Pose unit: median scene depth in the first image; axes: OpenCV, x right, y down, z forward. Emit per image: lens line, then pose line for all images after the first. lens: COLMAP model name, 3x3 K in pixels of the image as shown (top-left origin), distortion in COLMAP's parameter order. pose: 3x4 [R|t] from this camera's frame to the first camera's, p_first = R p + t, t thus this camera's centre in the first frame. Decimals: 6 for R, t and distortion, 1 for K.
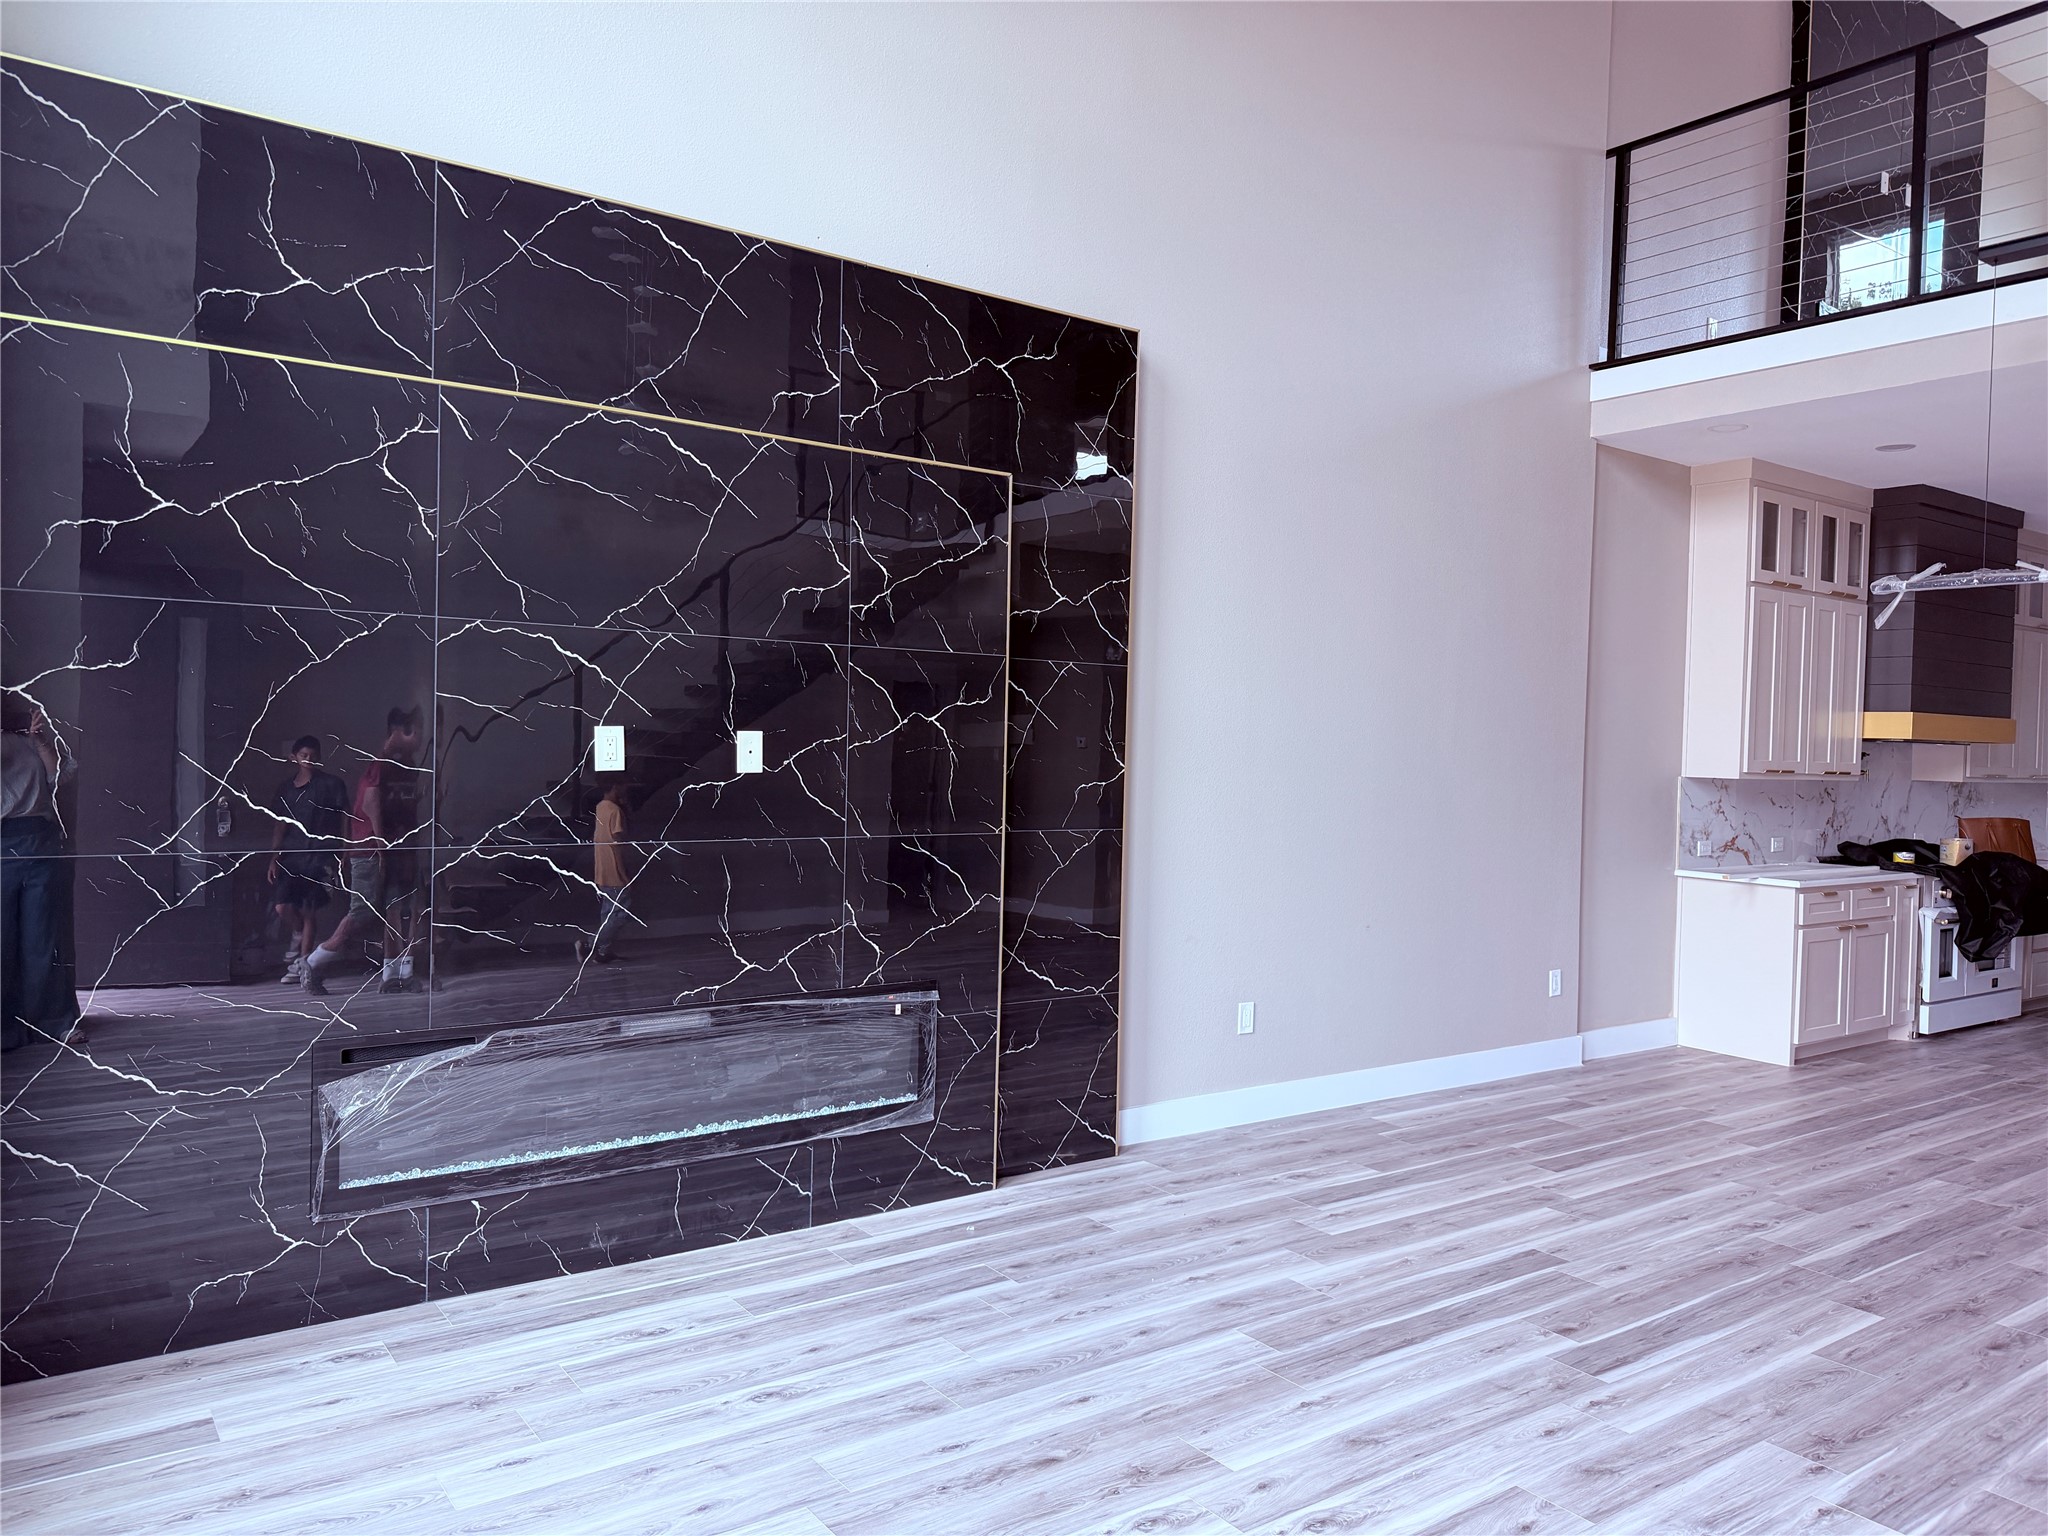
lens RADIAL K [[1466.1, 0, 1024.9], [0, 1466.1, 778.6], [0, 0, 1]] dist [0.010100, -0.001846]
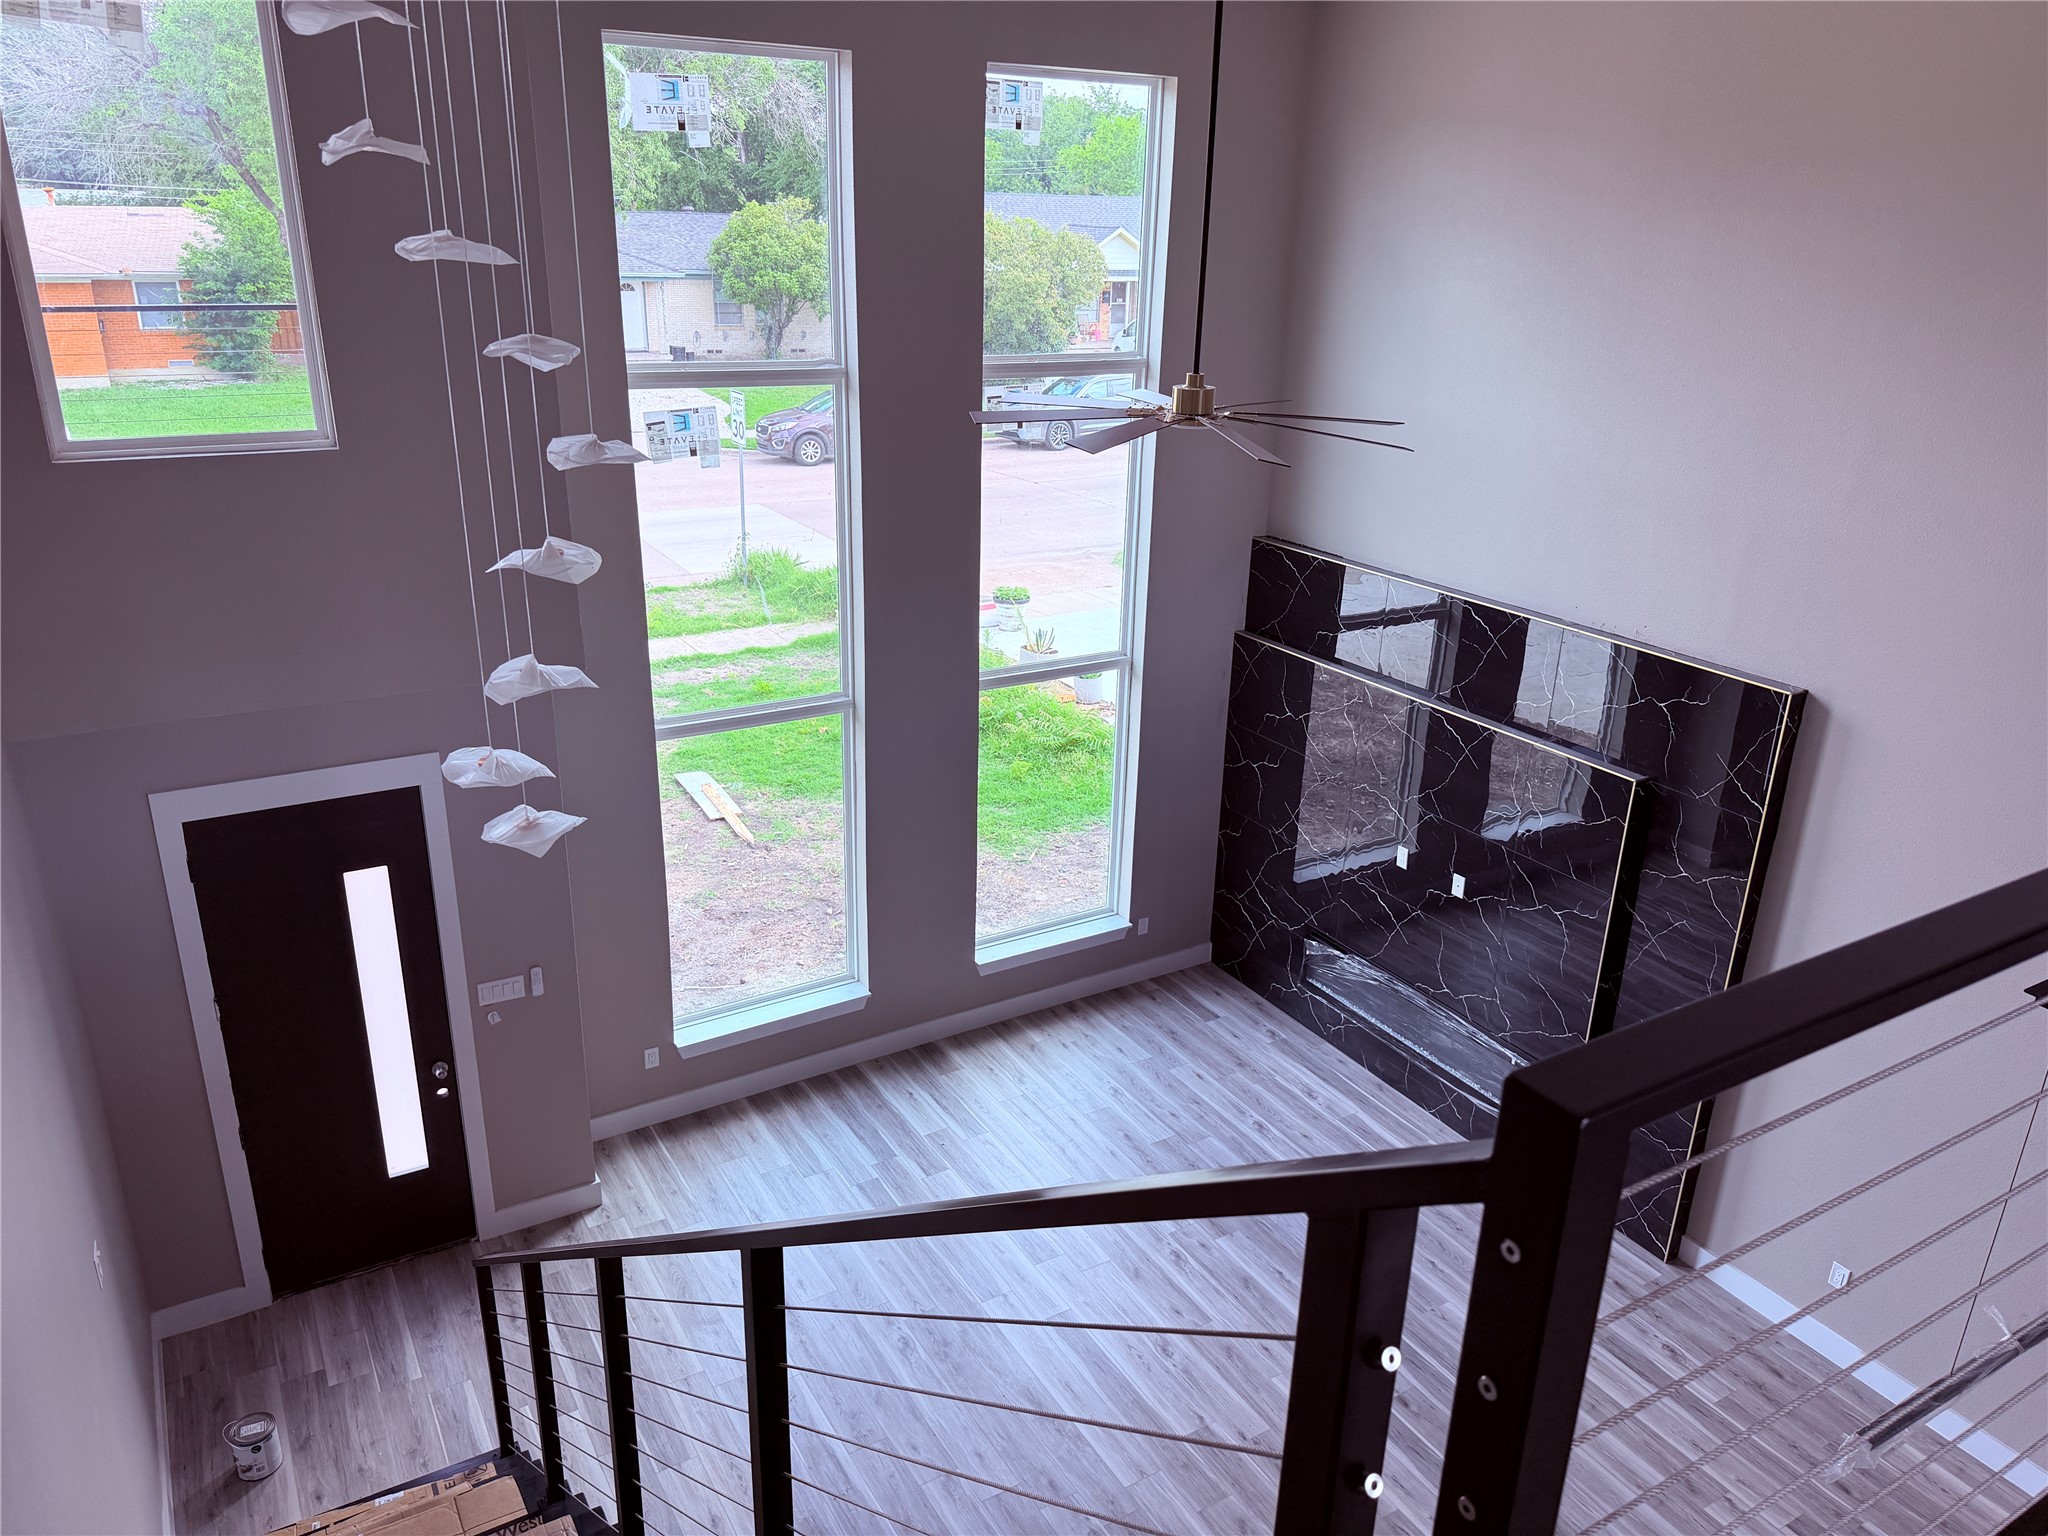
lens RADIAL K [[1450.6, 0, 1024.0], [0, 1450.6, 768.0], [0, 0, 1]] dist [-0.055108, -0.002029]
pose [[-0.095516, 0.323462, -0.941408, 1.582893], [-0.068412, 0.941363, 0.330388, -0.746447], [0.993074, 0.095961, -0.067786, 0.576854]]
